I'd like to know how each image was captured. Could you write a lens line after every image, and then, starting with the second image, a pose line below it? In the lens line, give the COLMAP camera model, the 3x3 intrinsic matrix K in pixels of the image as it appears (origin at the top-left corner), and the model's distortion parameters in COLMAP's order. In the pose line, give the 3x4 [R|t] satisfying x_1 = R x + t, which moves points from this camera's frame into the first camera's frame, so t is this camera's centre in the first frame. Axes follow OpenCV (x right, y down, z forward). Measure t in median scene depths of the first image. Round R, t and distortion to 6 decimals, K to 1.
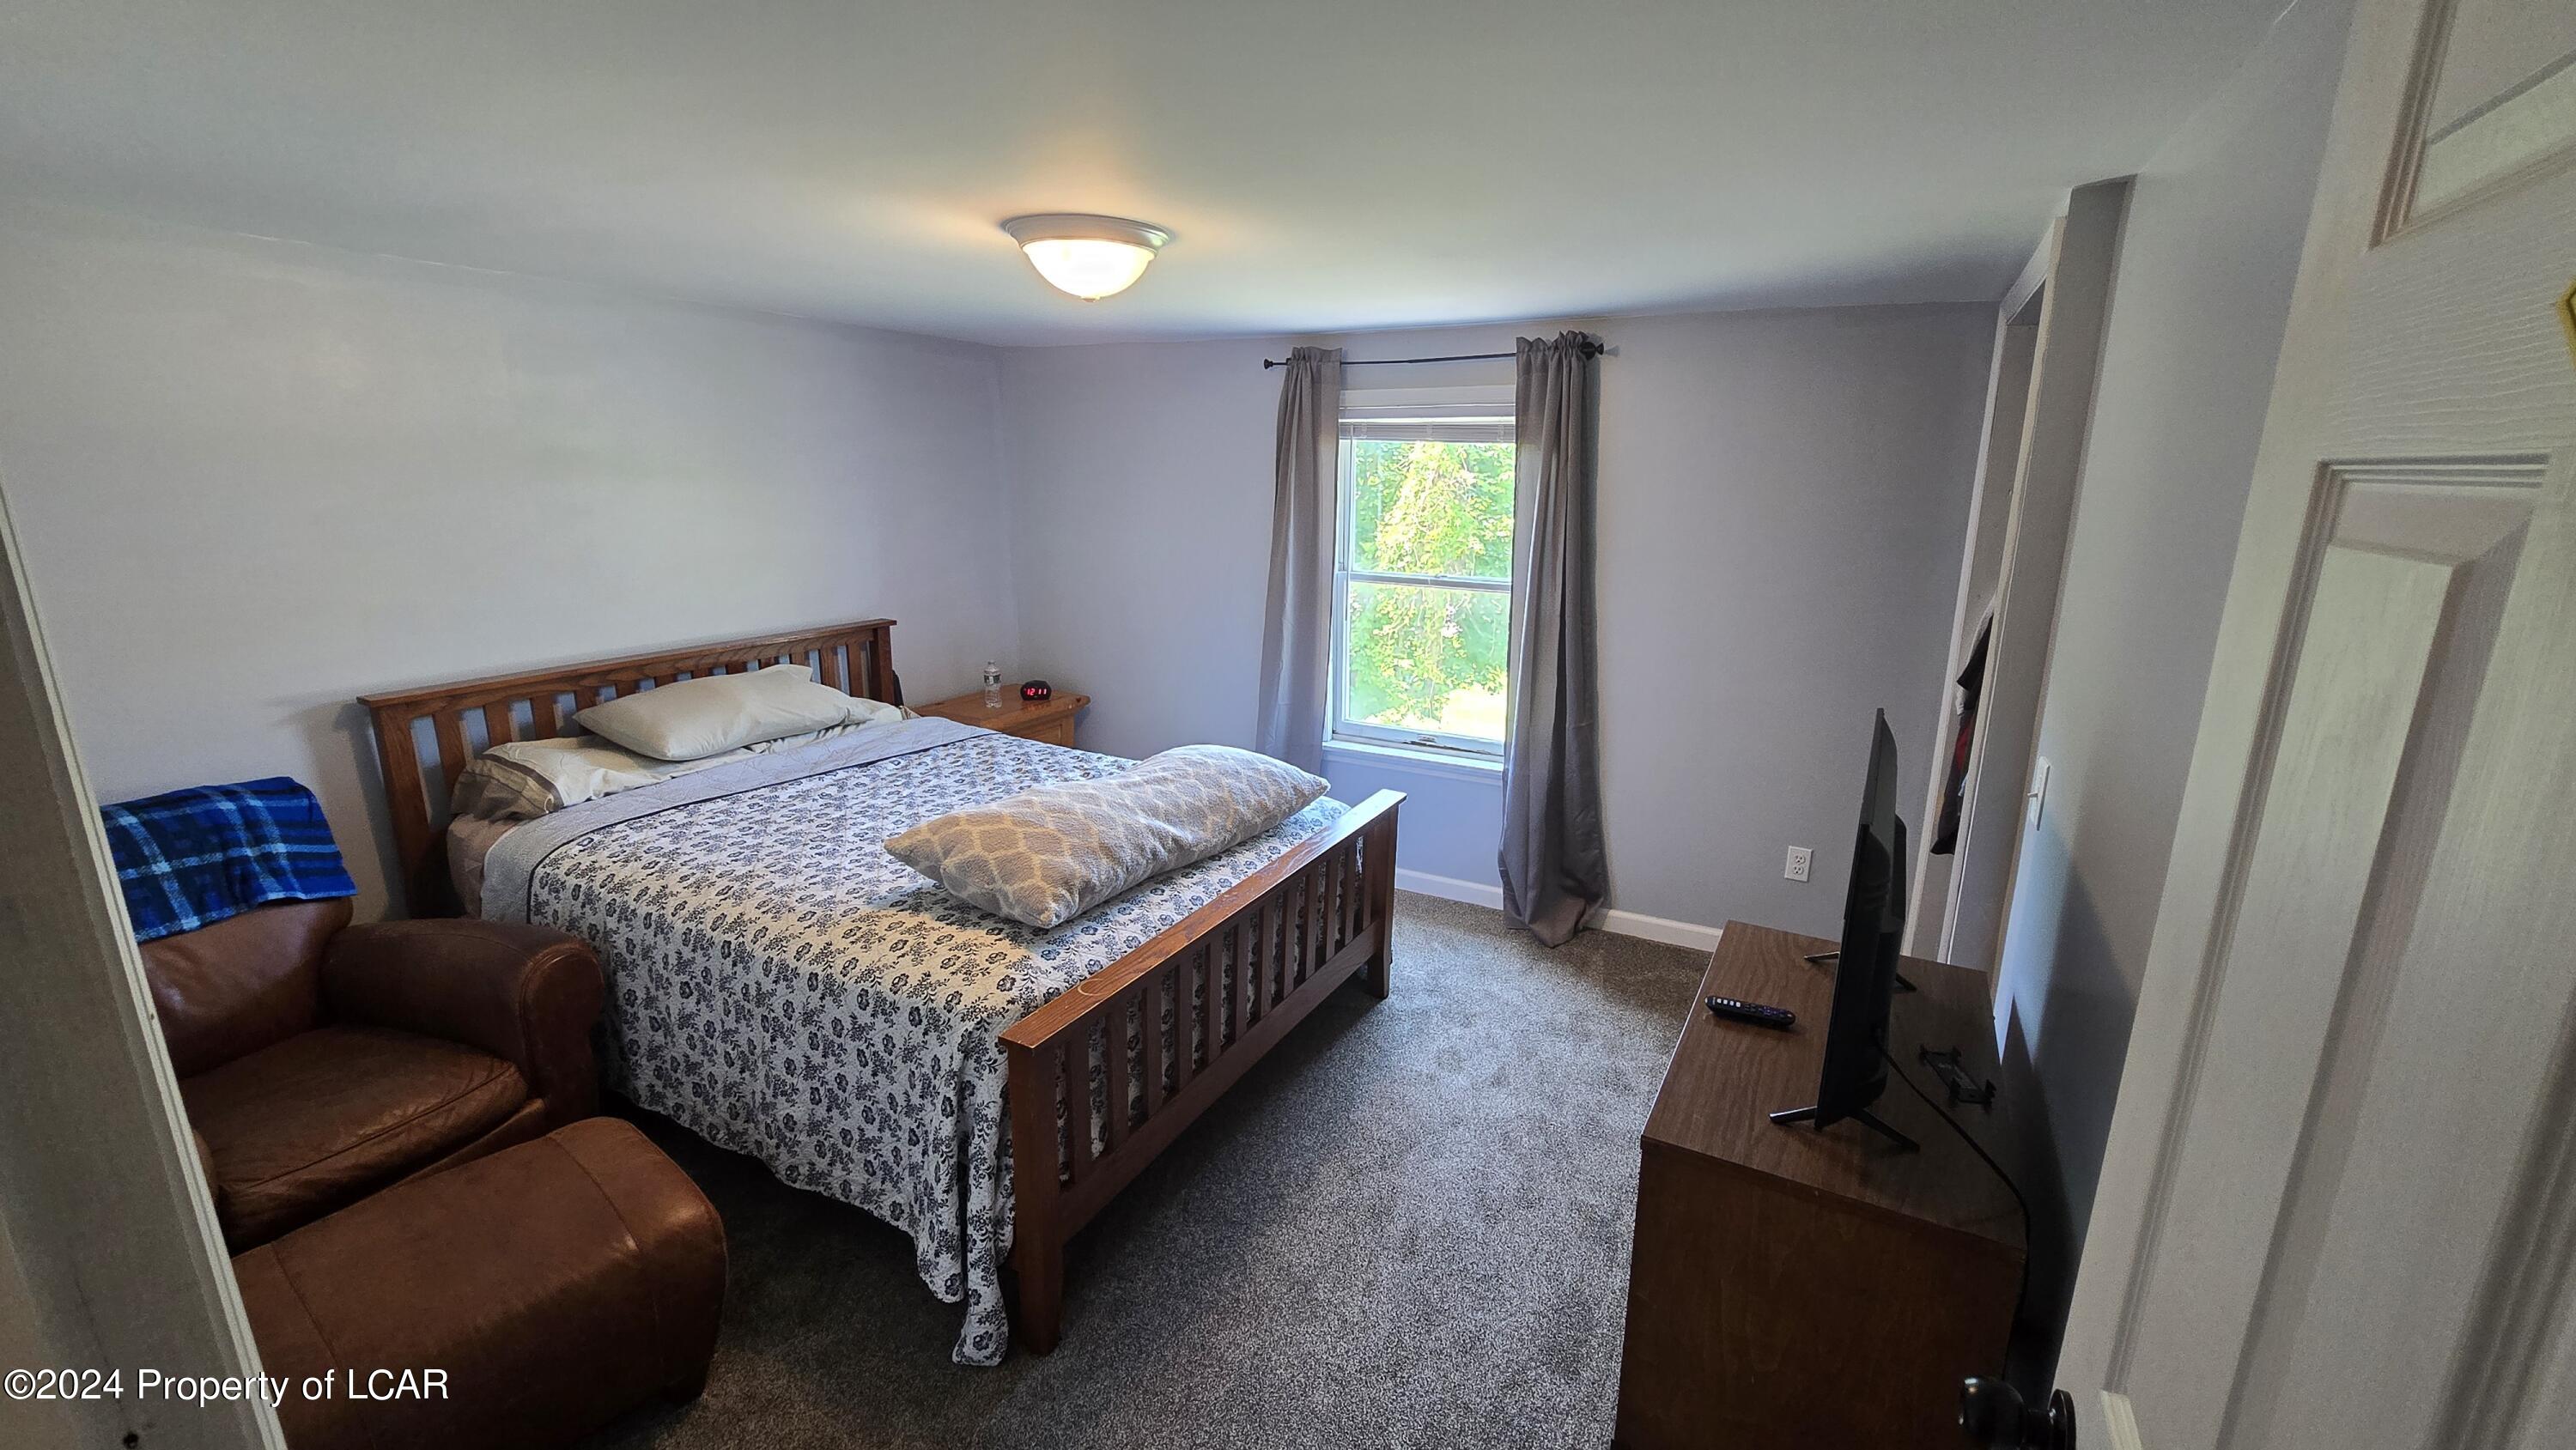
lens RADIAL K [[1056.5, 0, 1297.7], [0, 1056.5, 716.8], [0, 0, 1]] dist [-0.002212, 0.000395]
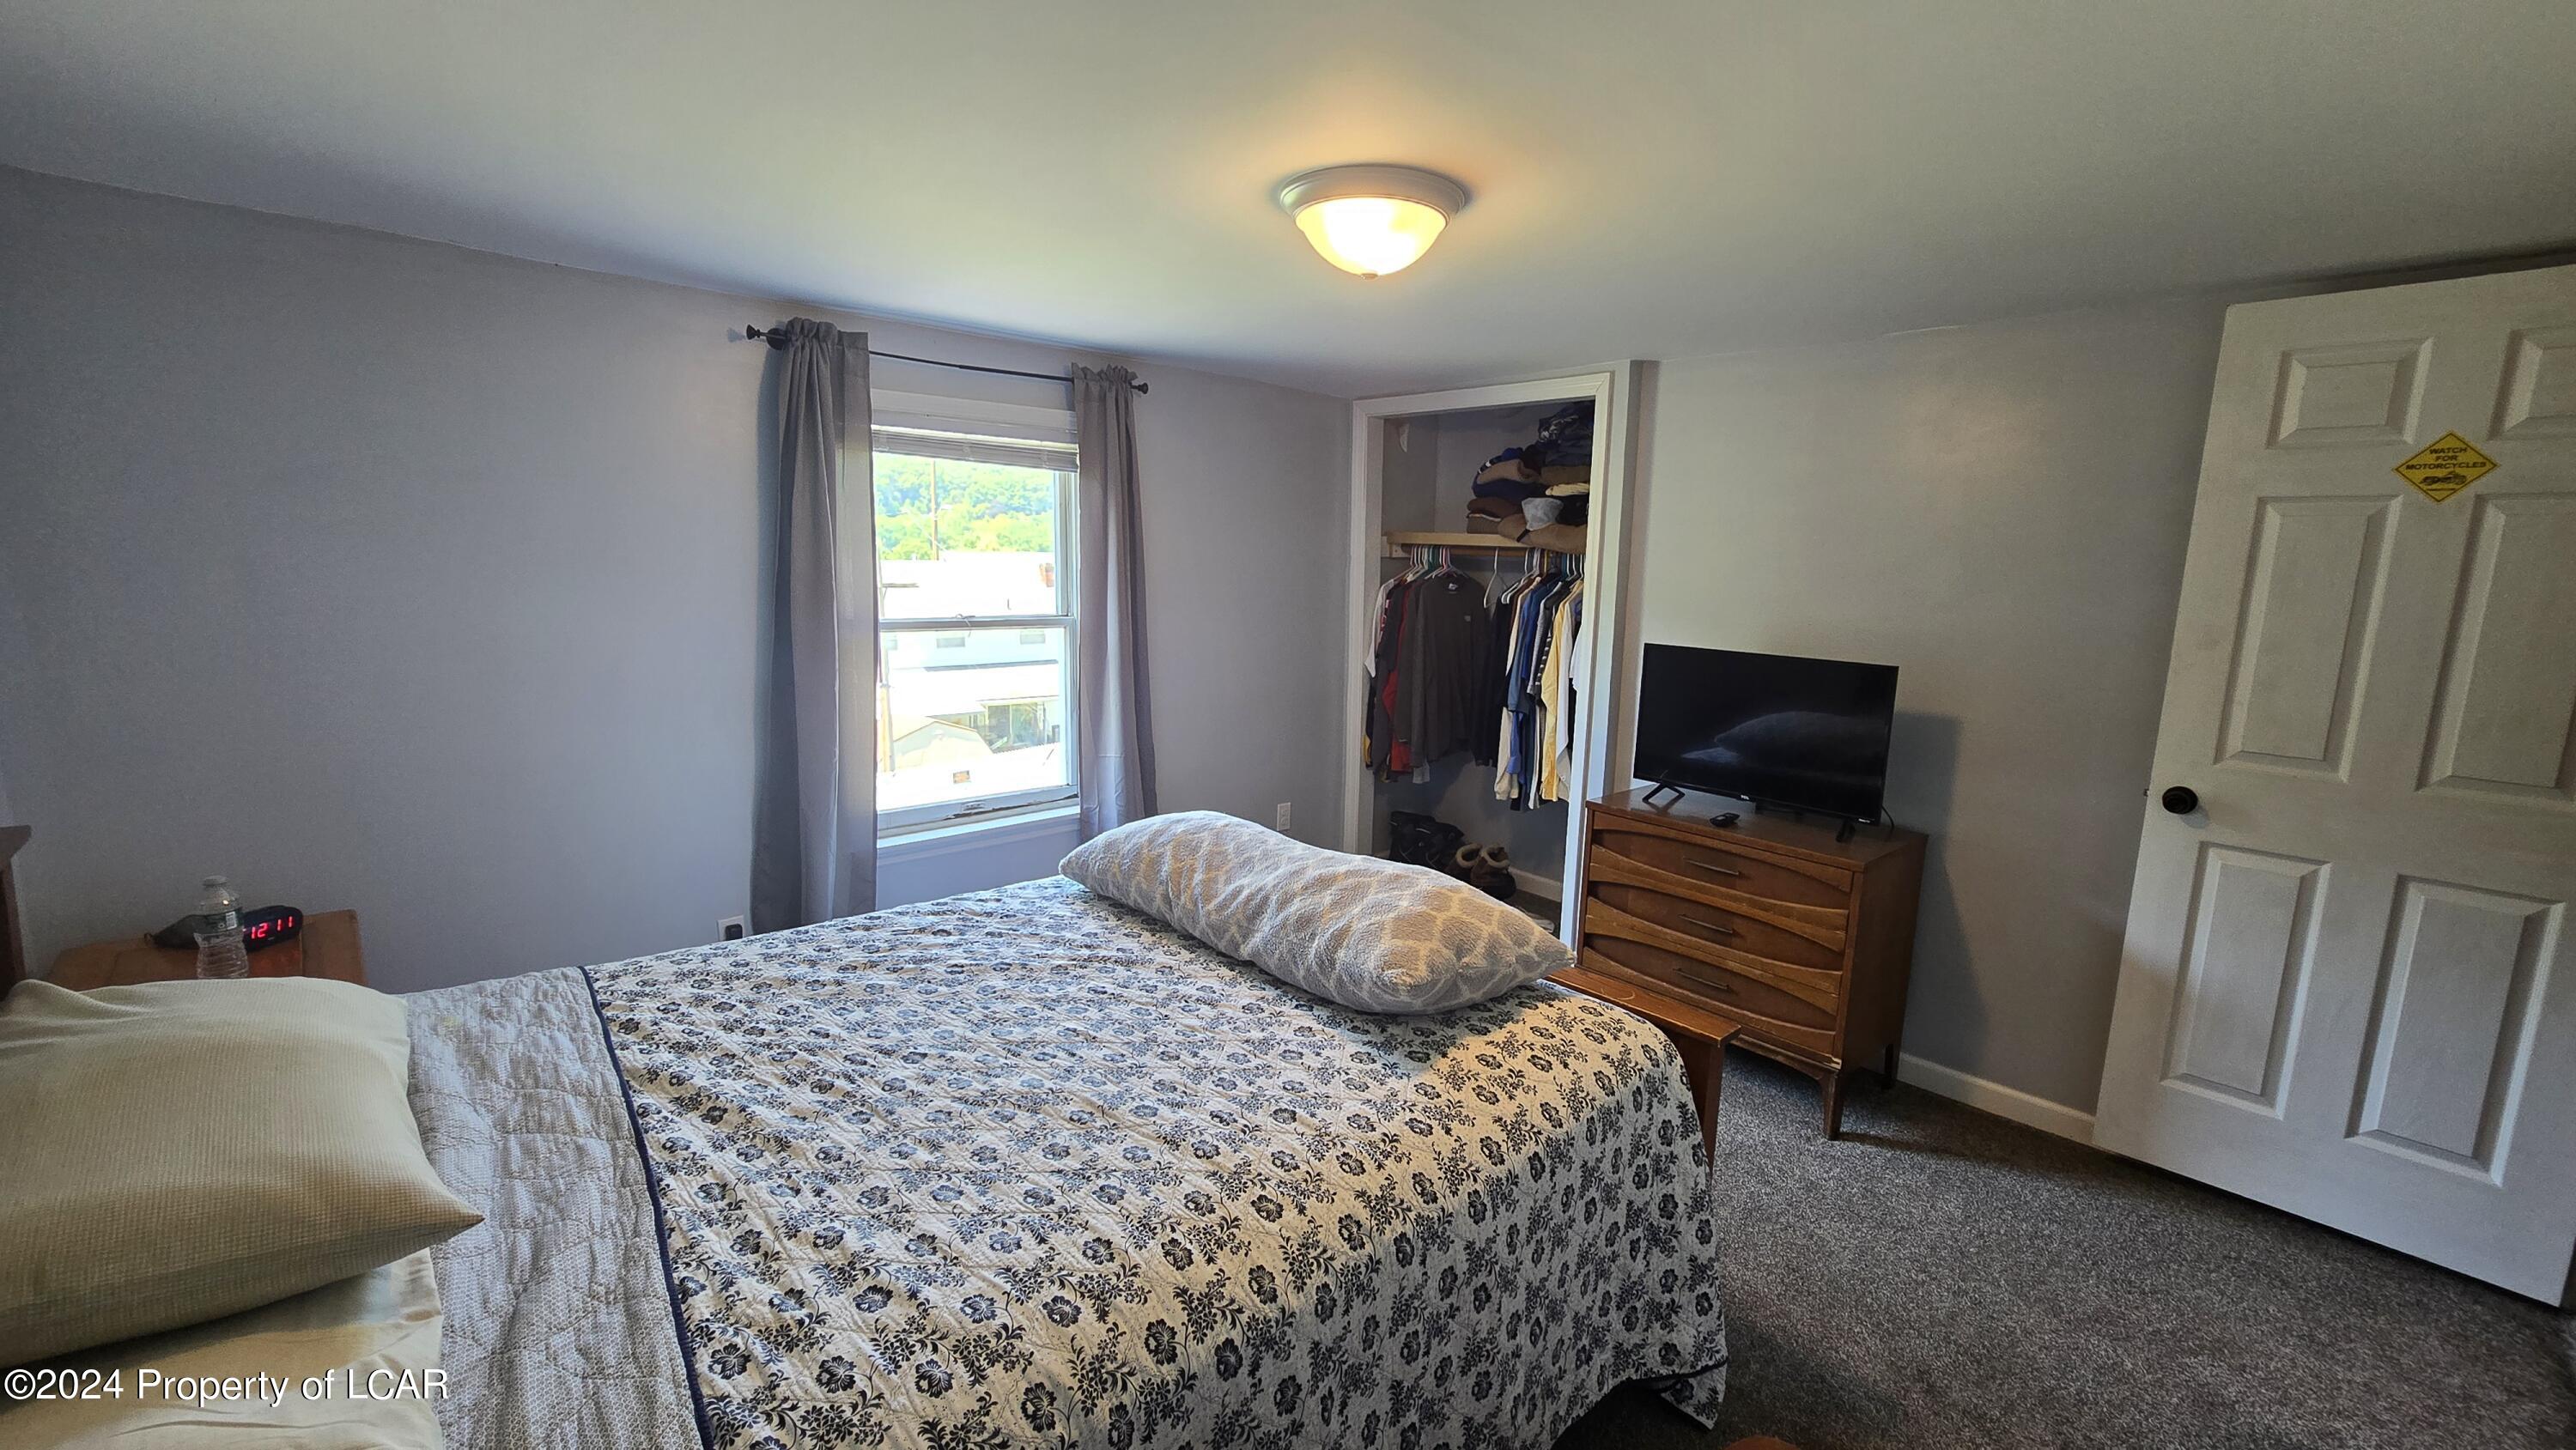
lens RADIAL K [[1056.5, 0, 1301.7], [0, 1056.5, 732.6], [0, 0, 1]] dist [-0.002212, 0.000395]
pose [[0.316427, -0.161320, 0.934799, -0.709874], [0.200242, 0.974588, 0.100405, -0.085917], [-0.927242, 0.155415, 0.340689, 0.542165]]
